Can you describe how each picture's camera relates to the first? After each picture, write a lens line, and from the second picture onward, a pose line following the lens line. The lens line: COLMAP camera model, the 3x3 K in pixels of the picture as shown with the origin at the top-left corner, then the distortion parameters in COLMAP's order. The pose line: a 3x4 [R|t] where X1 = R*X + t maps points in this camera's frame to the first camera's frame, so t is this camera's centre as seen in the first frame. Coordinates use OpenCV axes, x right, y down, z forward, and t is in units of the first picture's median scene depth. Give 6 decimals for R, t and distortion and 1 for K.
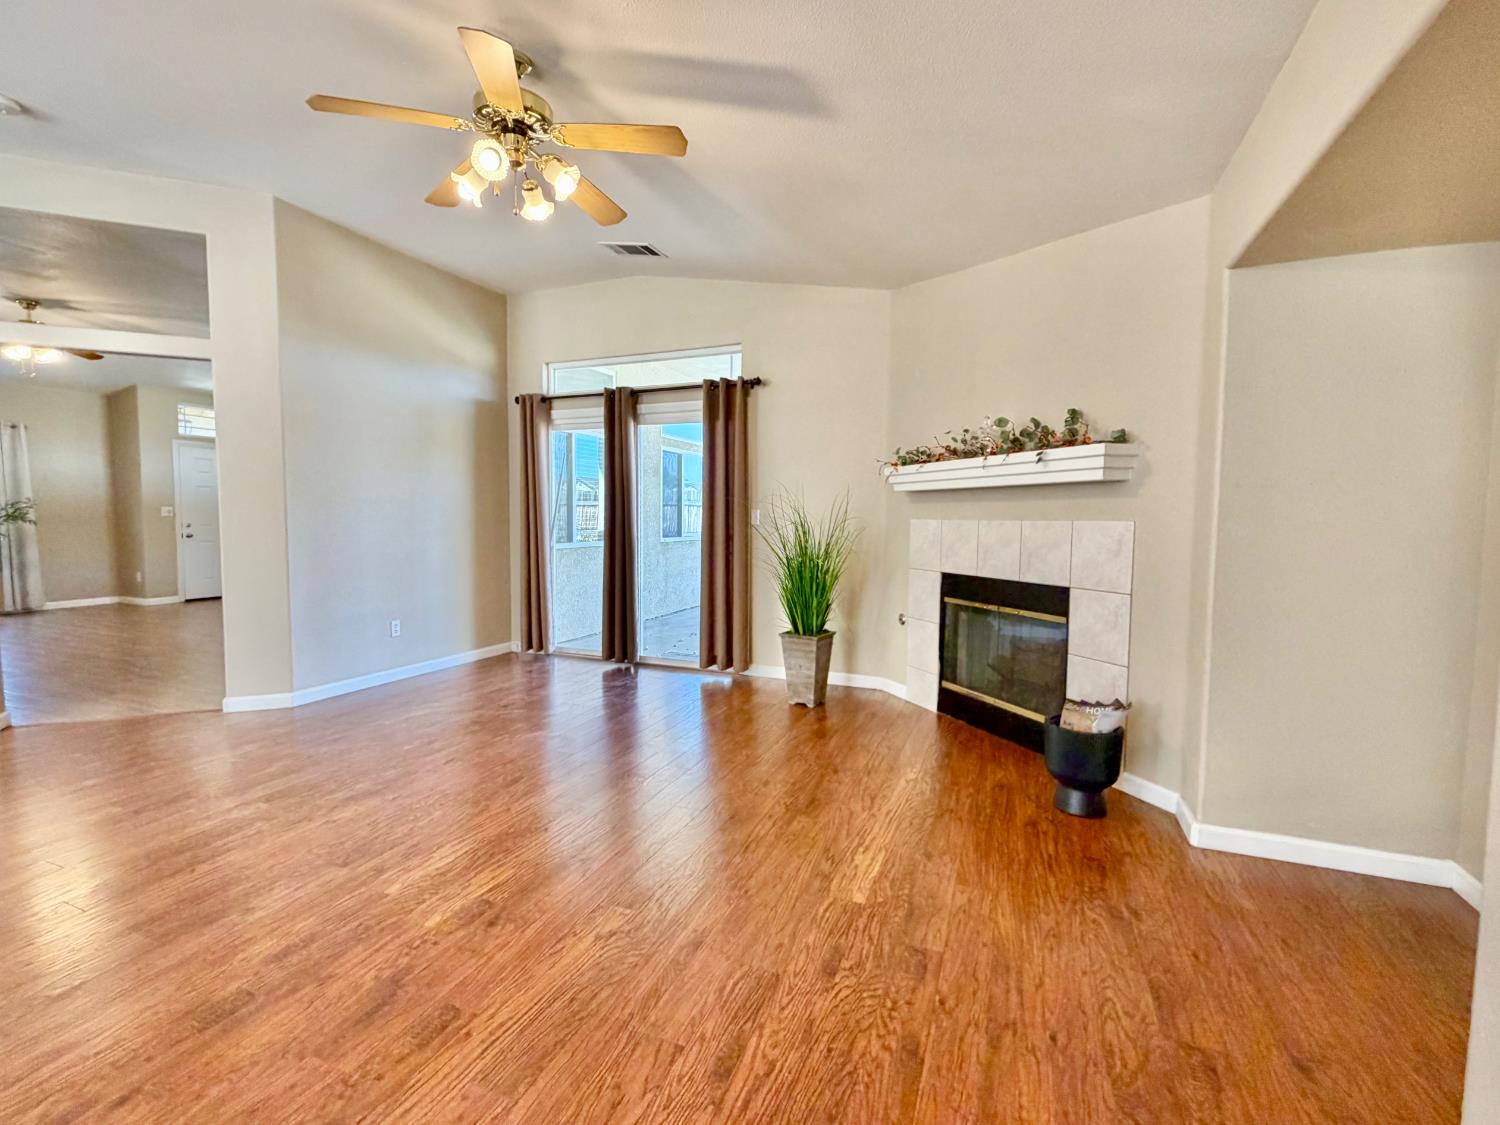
lens RADIAL K [[685.6, 0, 741.2], [0, 685.6, 560.5], [0, 0, 1]] dist [0.003634, -0.001377]
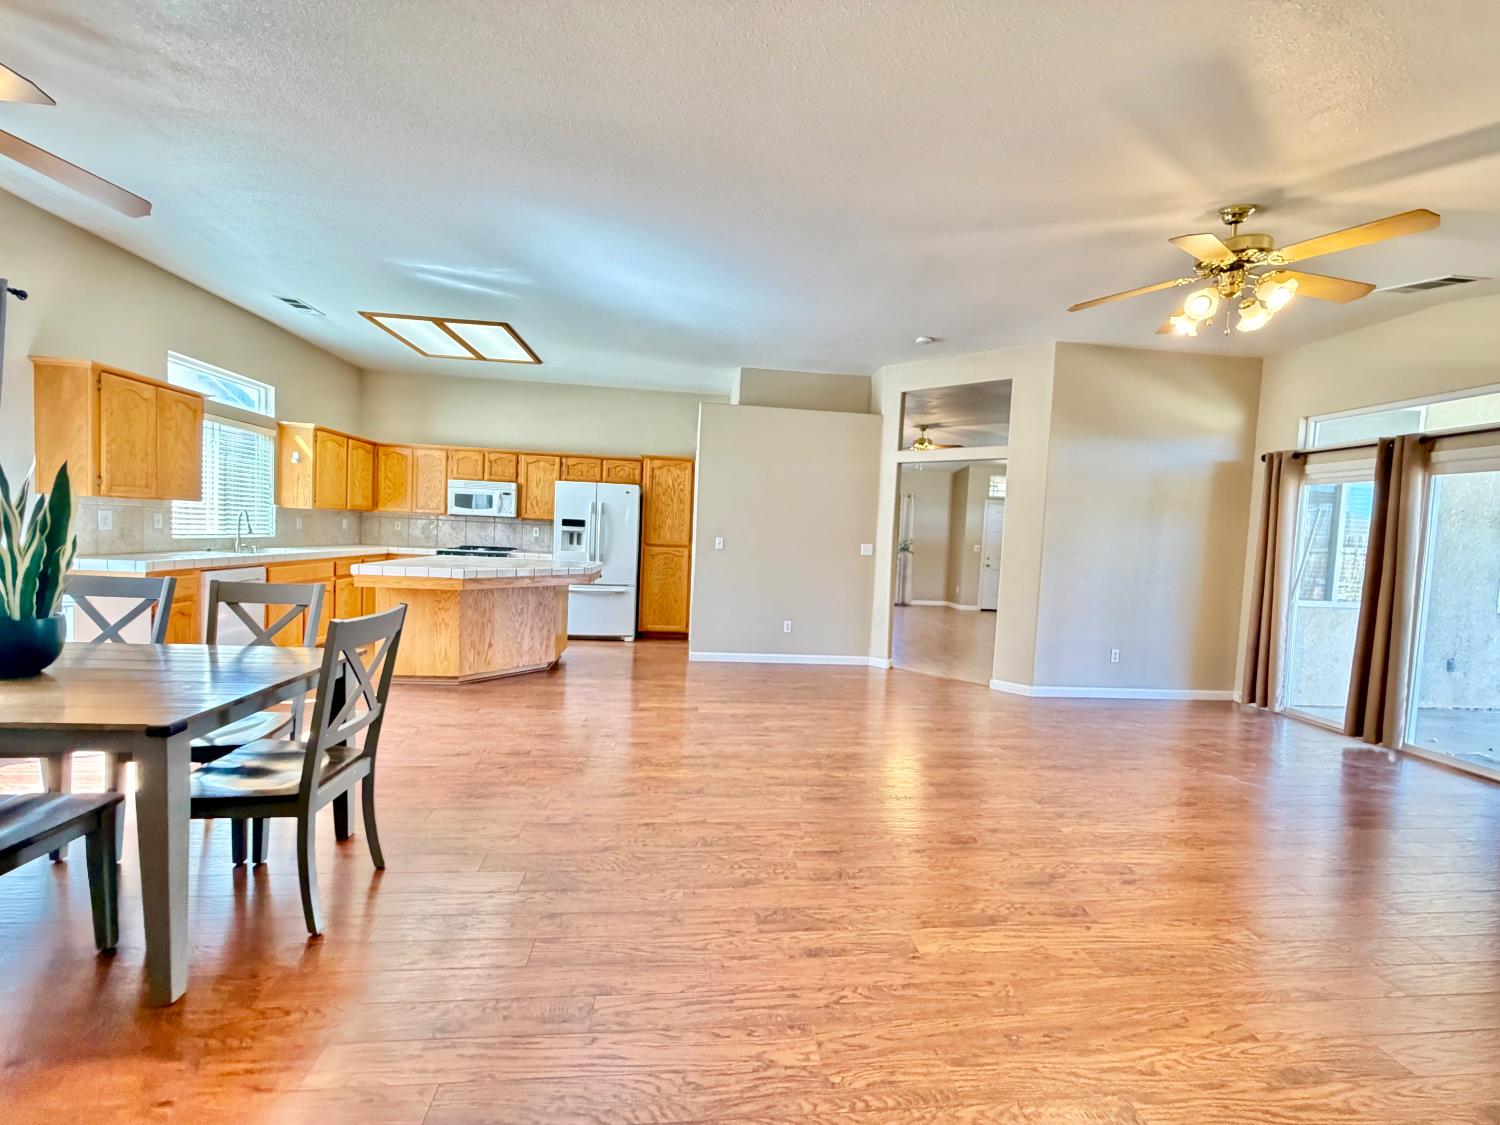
lens RADIAL K [[598.4, 0, 746.9], [0, 598.4, 563.8], [0, 0, 1]] dist [-0.000230, 0.000241]
pose [[0.481893, 0.060858, -0.874114, 0.124655], [-0.097087, 0.995151, 0.015762, -0.020740], [0.870835, 0.077269, 0.485465, -0.130157]]
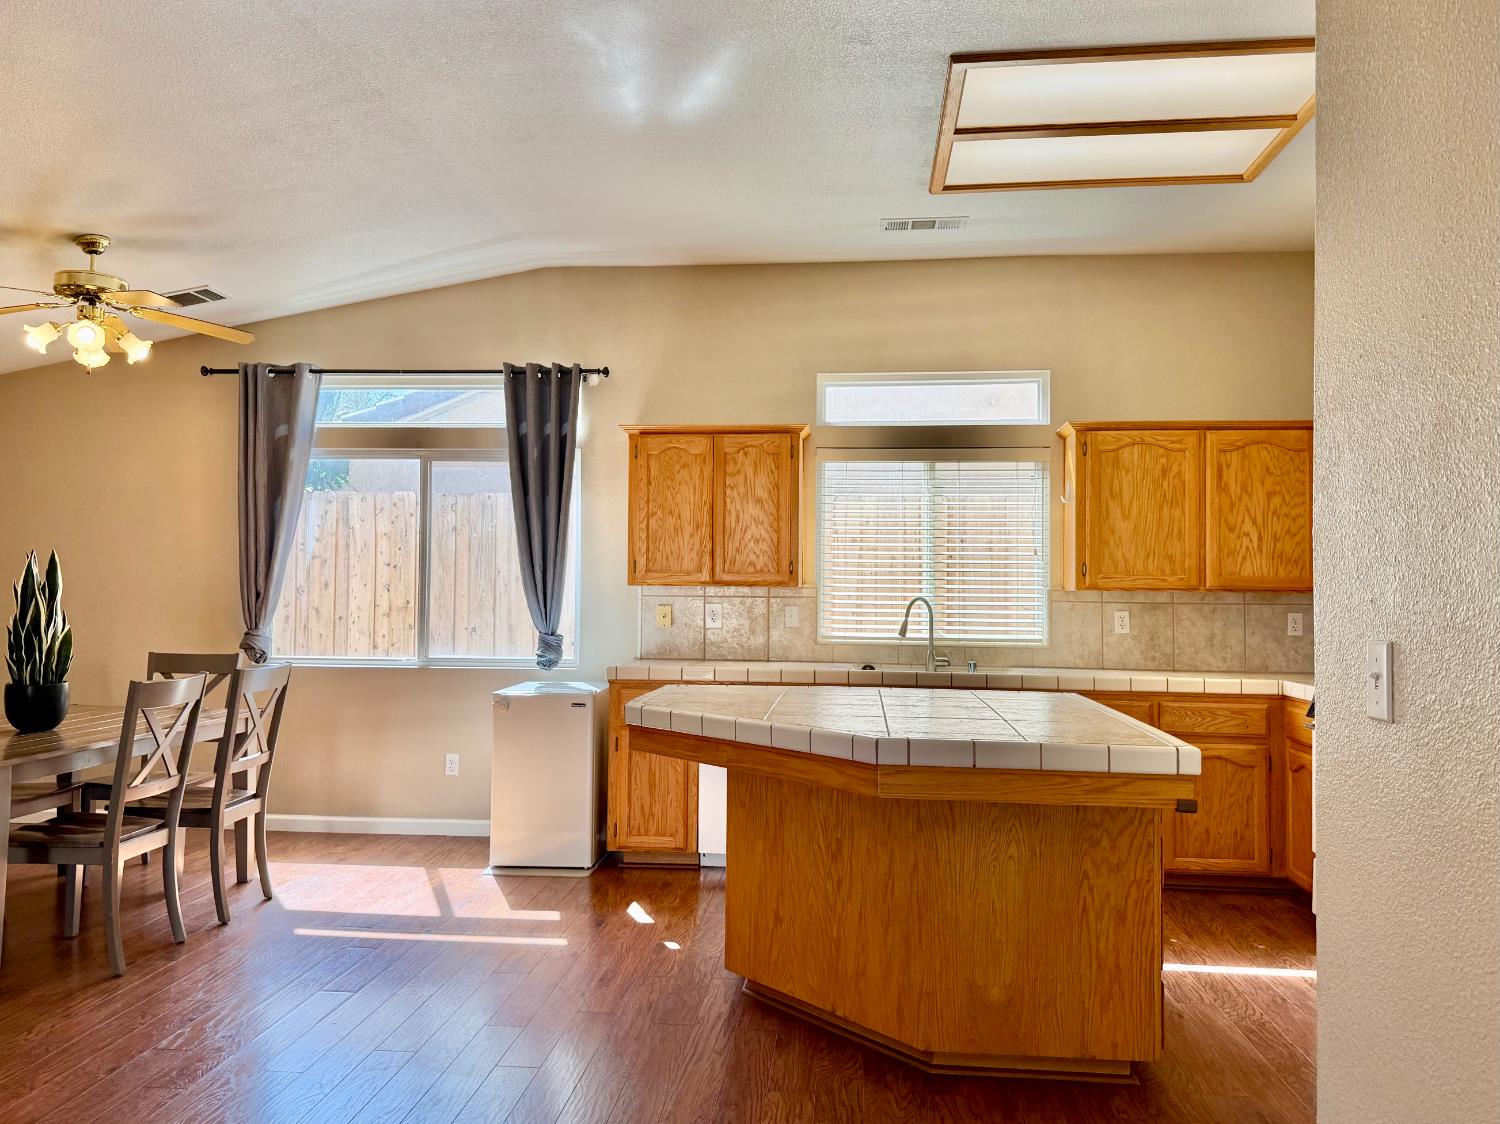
lens RADIAL K [[1147.3, 0, 724.0], [0, 1147.3, 551.9], [0, 0, 1]] dist [0.071713, -0.065032]
pose [[-0.962588, -0.032991, -0.268953, -0.823688], [-0.036159, 0.999323, 0.006830, -0.066924], [0.268546, 0.016299, -0.963129, 0.784878]]
